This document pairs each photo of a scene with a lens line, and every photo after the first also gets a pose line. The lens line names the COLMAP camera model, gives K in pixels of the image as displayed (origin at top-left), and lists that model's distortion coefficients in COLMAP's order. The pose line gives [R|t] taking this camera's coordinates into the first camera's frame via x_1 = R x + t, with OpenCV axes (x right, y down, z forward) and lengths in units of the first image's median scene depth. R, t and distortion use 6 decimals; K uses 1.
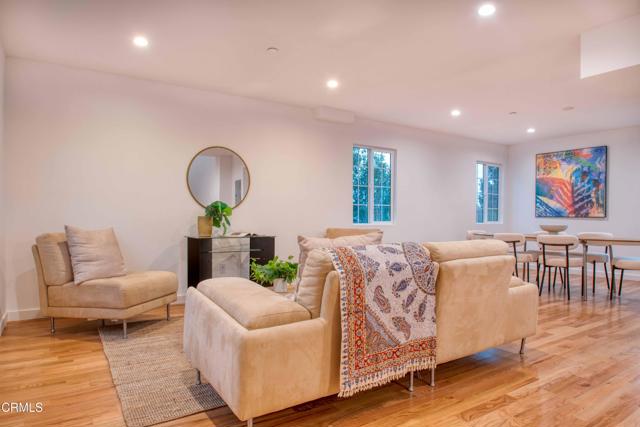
lens RADIAL K [[397.5, 0, 343.9], [0, 397.5, 224.4], [0, 0, 1]] dist [-0.003302, -0.002426]
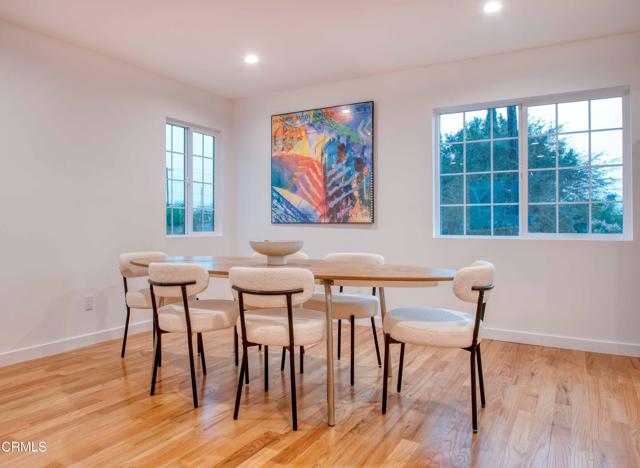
lens RADIAL K [[388.2, 0, 332.7], [0, 388.2, 232.8], [0, 0, 1]] dist [-0.001811, -0.000747]
pose [[0.891214, -0.015683, 0.453312, 0.333613], [0.014234, 0.999877, 0.006609, -0.007948], [-0.453359, 0.000563, 0.891328, 0.497284]]
